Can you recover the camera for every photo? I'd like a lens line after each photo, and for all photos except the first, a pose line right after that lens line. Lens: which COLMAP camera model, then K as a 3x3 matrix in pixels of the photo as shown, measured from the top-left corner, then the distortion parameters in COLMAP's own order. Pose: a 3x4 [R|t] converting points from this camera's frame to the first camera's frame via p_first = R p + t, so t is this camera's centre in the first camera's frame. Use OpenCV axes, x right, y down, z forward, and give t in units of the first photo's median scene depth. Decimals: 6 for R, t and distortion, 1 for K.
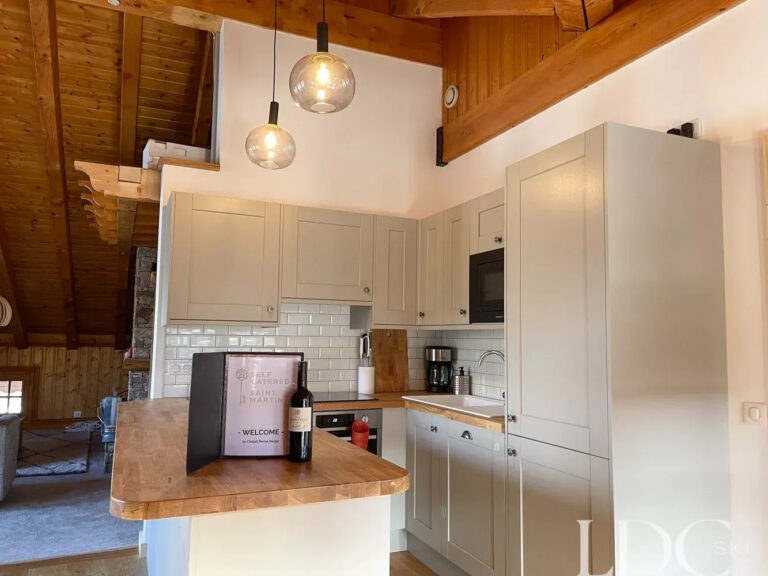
lens RADIAL K [[582.0, 0, 384.0], [0, 582.0, 288.0], [0, 0, 1]] dist [0.073241, -0.086109]
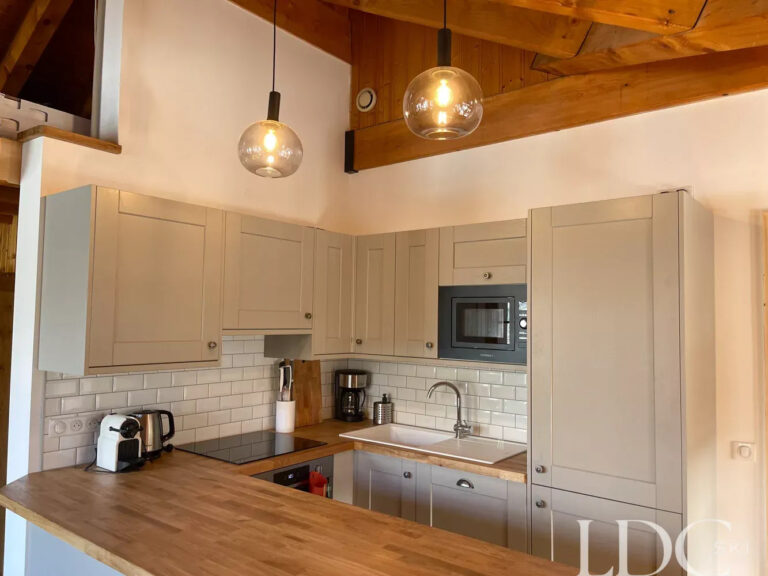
lens RADIAL K [[582.0, 0, 384.0], [0, 582.0, 288.0], [0, 0, 1]] dist [0.073241, -0.086109]
pose [[0.884423, 0.025560, 0.465985, -0.324453], [-0.043790, 0.998639, 0.028333, -0.065912], [-0.464627, -0.045464, 0.884339, 0.178198]]
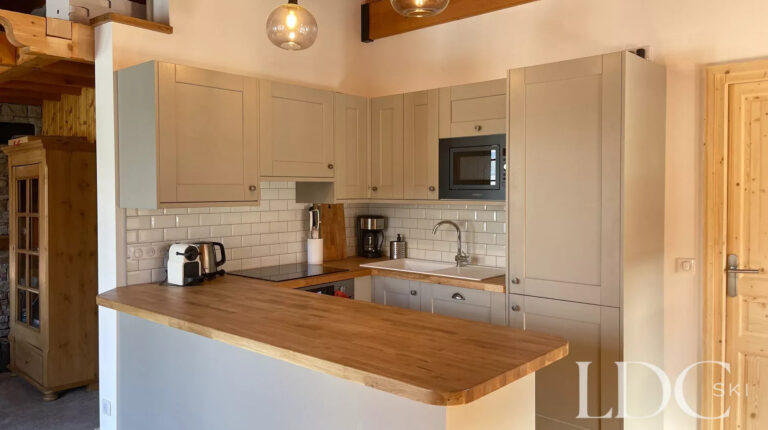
lens RADIAL K [[581.7, 0, 389.4], [0, 581.7, 200.0], [0, 0, 1]] dist [0.090528, -0.125579]
pose [[0.908337, -0.024894, 0.417497, -0.357311], [-0.021001, 0.994253, 0.104975, -0.047124], [-0.417711, -0.104121, 0.902594, 0.014627]]
